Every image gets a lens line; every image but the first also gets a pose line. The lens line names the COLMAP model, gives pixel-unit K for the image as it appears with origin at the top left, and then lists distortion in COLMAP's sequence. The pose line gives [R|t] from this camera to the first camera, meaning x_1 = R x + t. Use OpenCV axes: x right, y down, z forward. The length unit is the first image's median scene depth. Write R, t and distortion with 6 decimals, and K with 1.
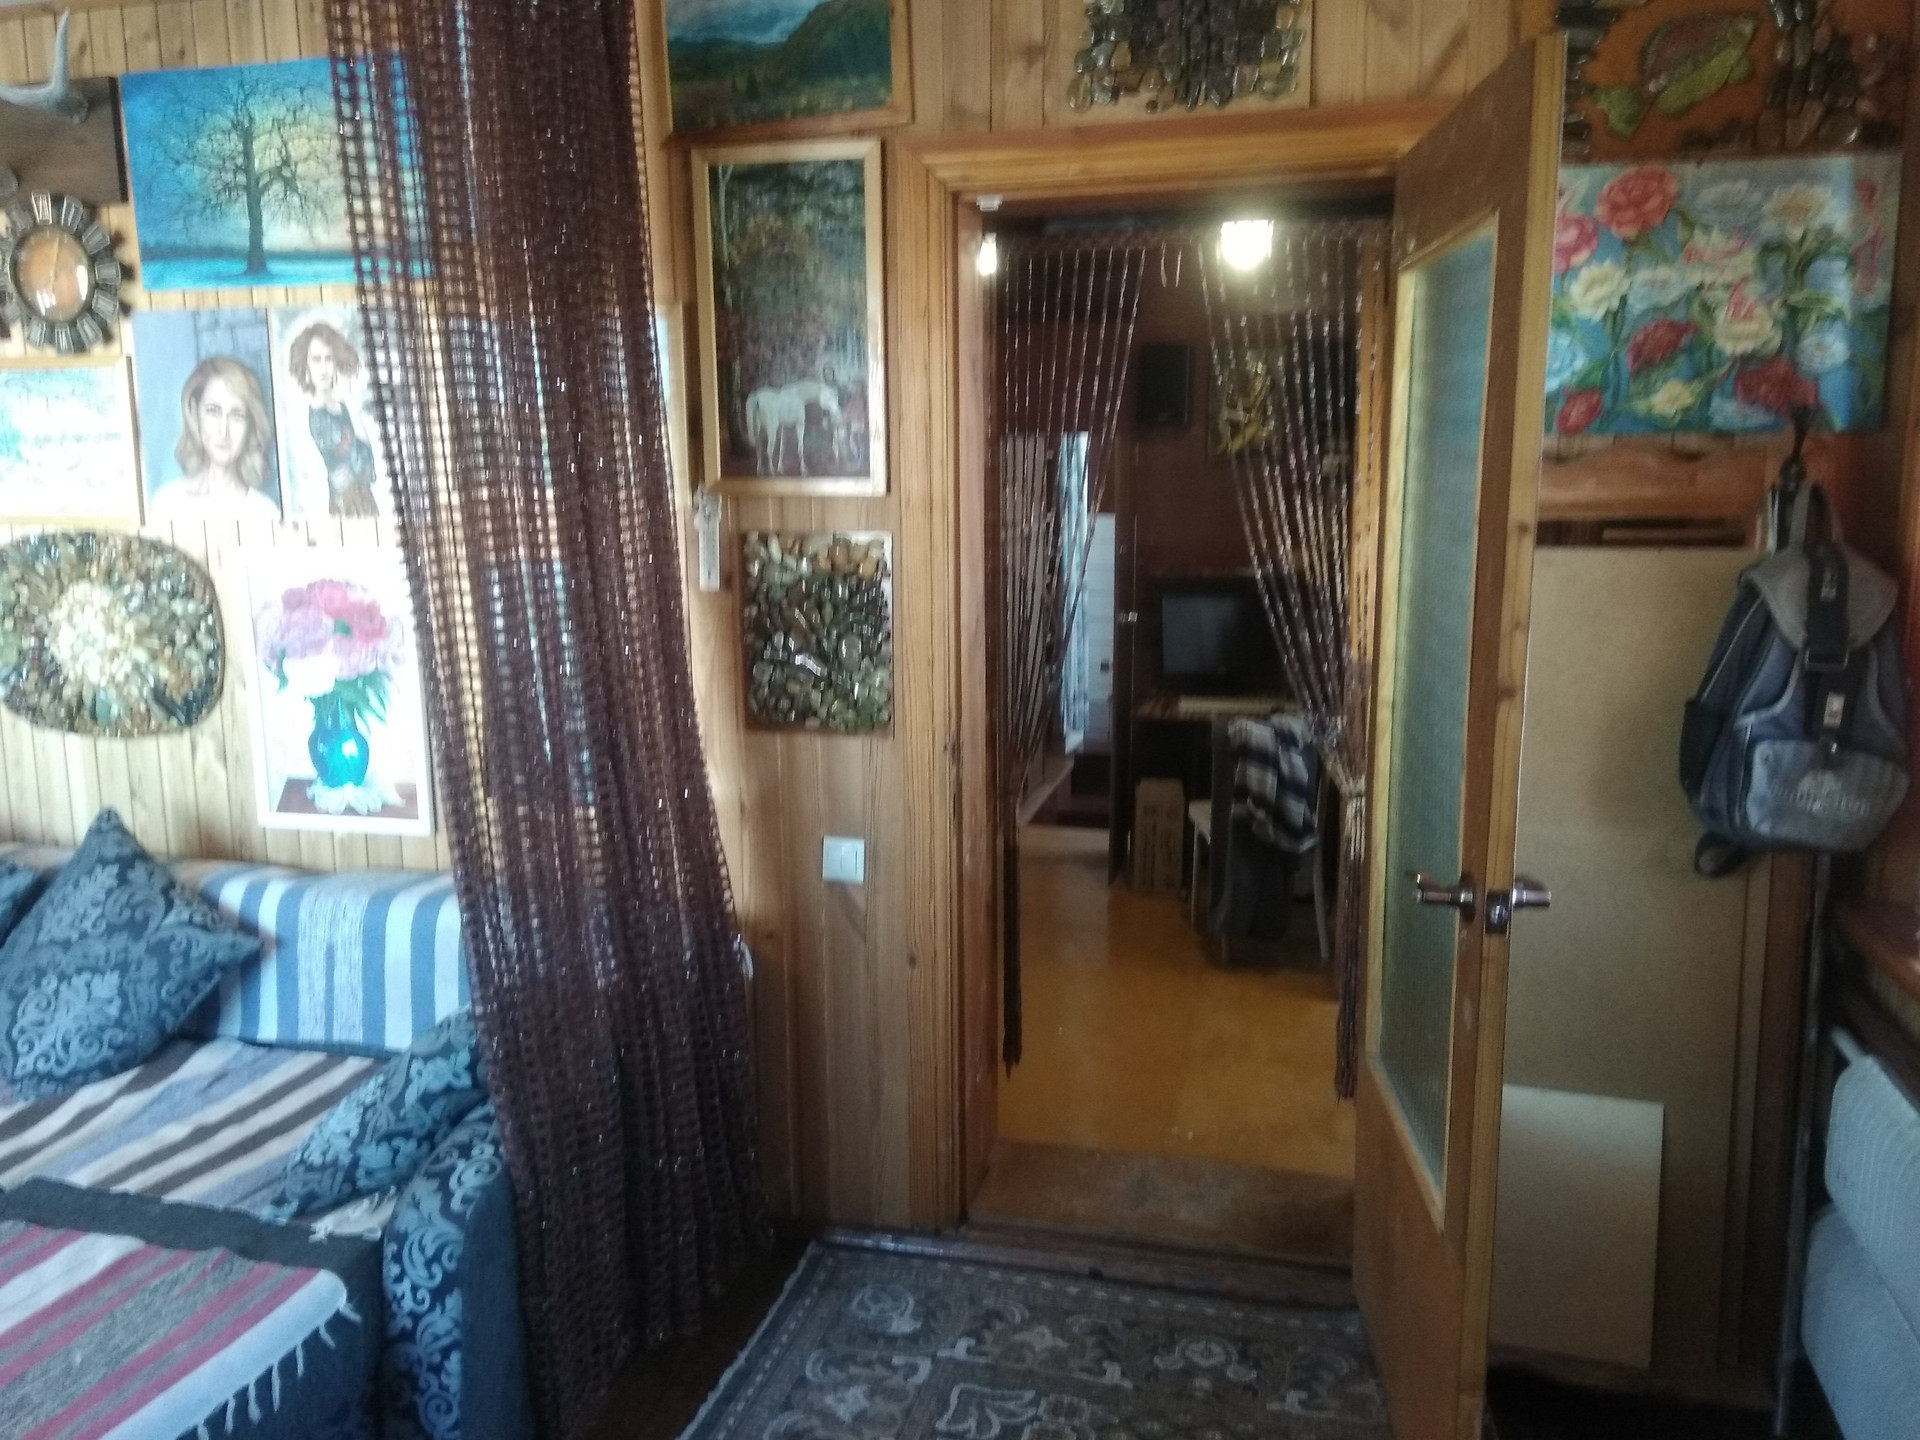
lens RADIAL K [[1491.1, 0, 964.8], [0, 1491.1, 713.1], [0, 0, 1]] dist [0.043518, -0.067289]
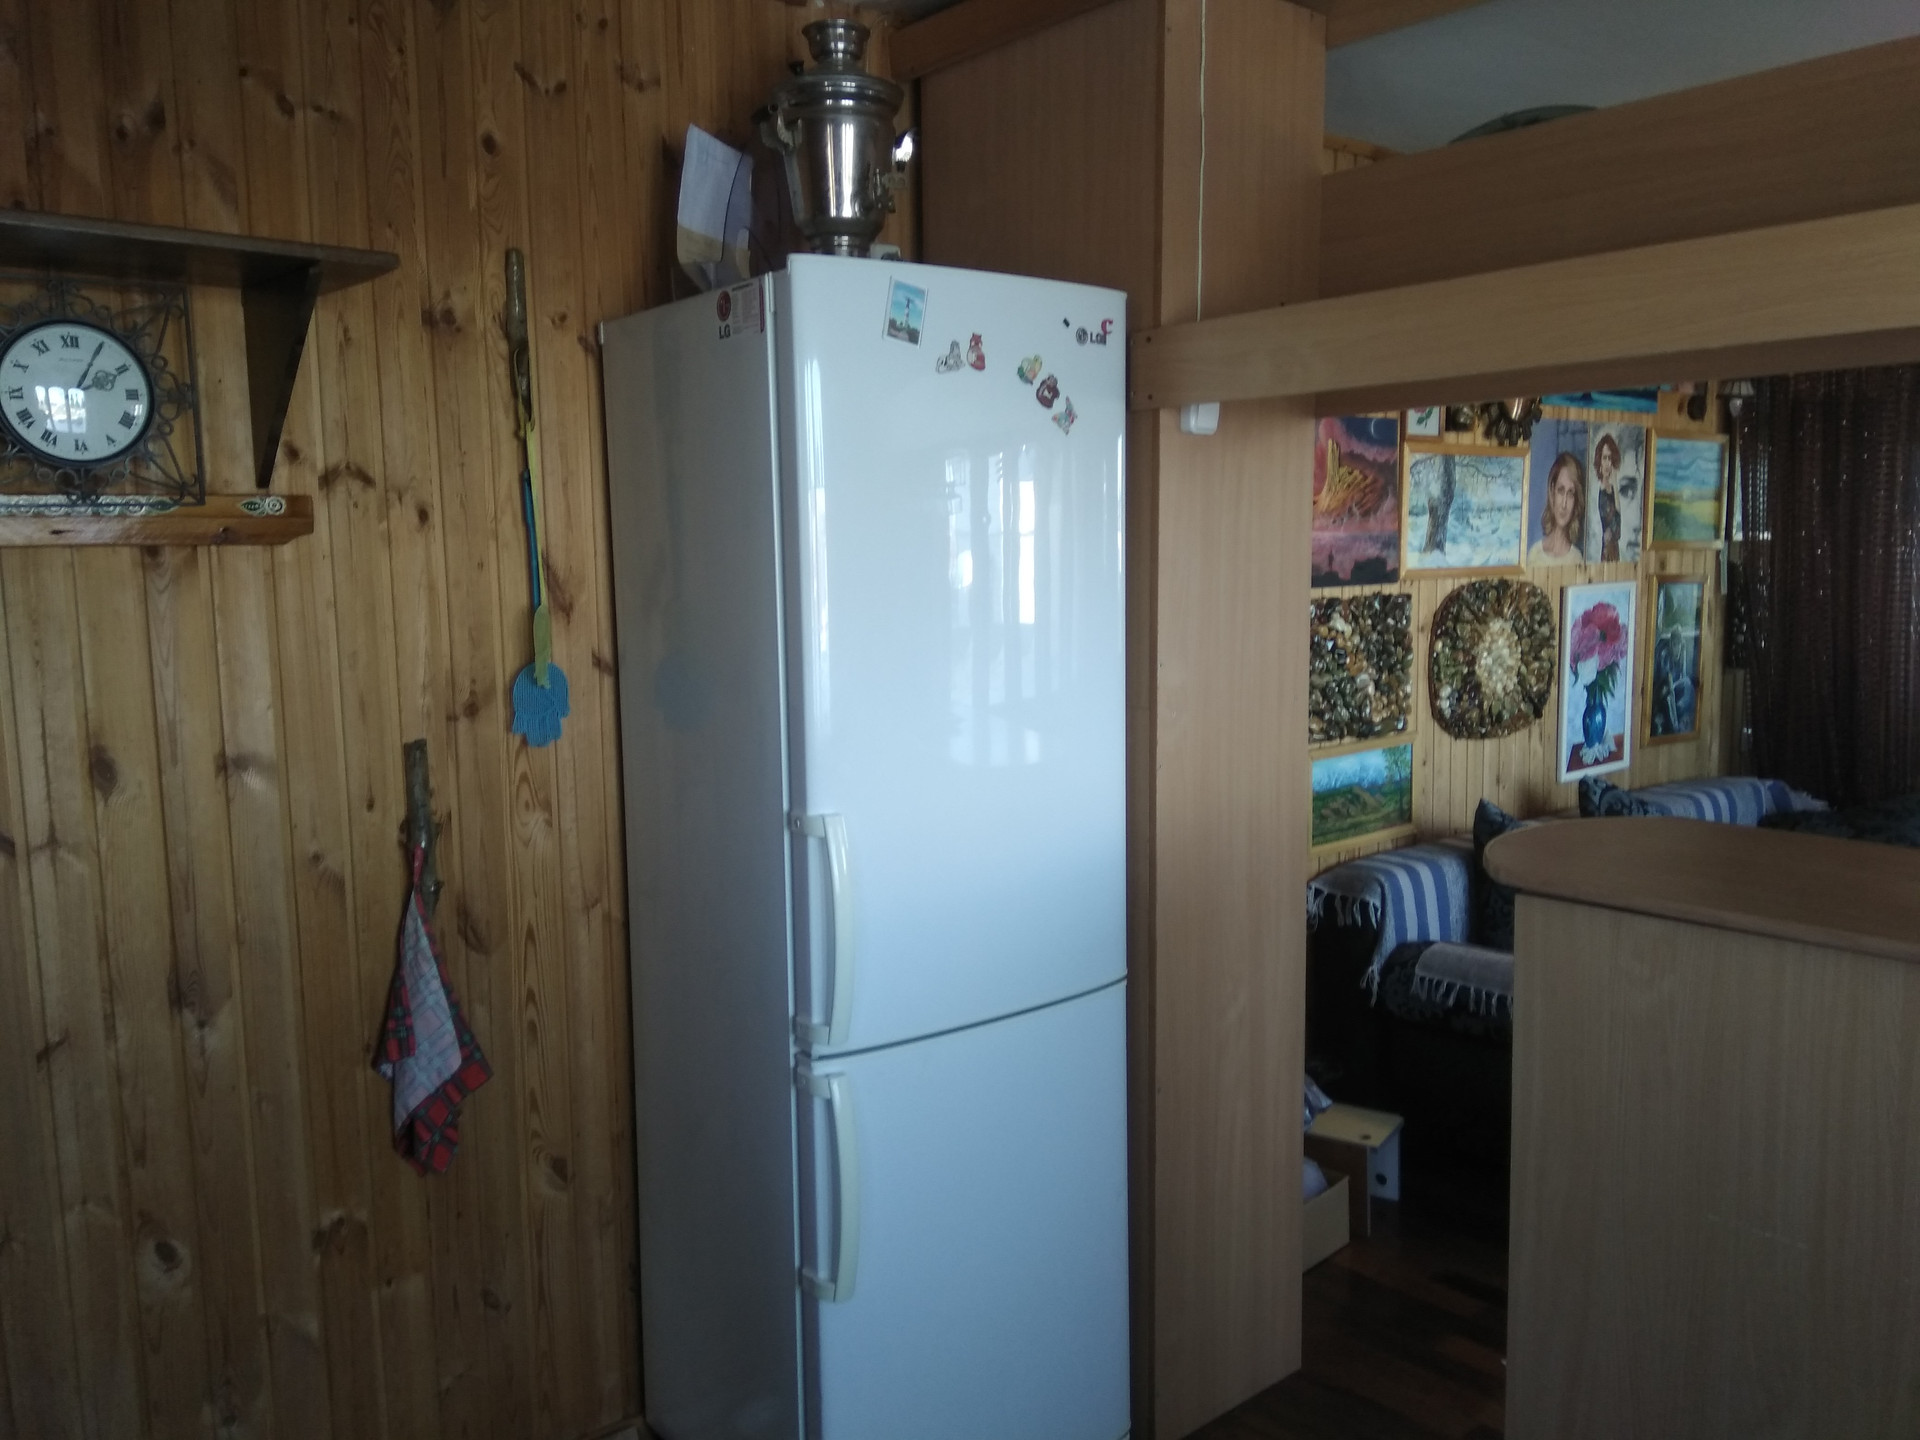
lens RADIAL K [[1468.7, 0, 951.0], [0, 1468.7, 711.6], [0, 0, 1]] dist [0.117912, -0.192606]
pose [[0.583787, -0.098674, 0.805888, -2.002665], [0.150623, 0.988519, 0.011924, -0.098153], [-0.797813, 0.114424, 0.591947, 0.649417]]
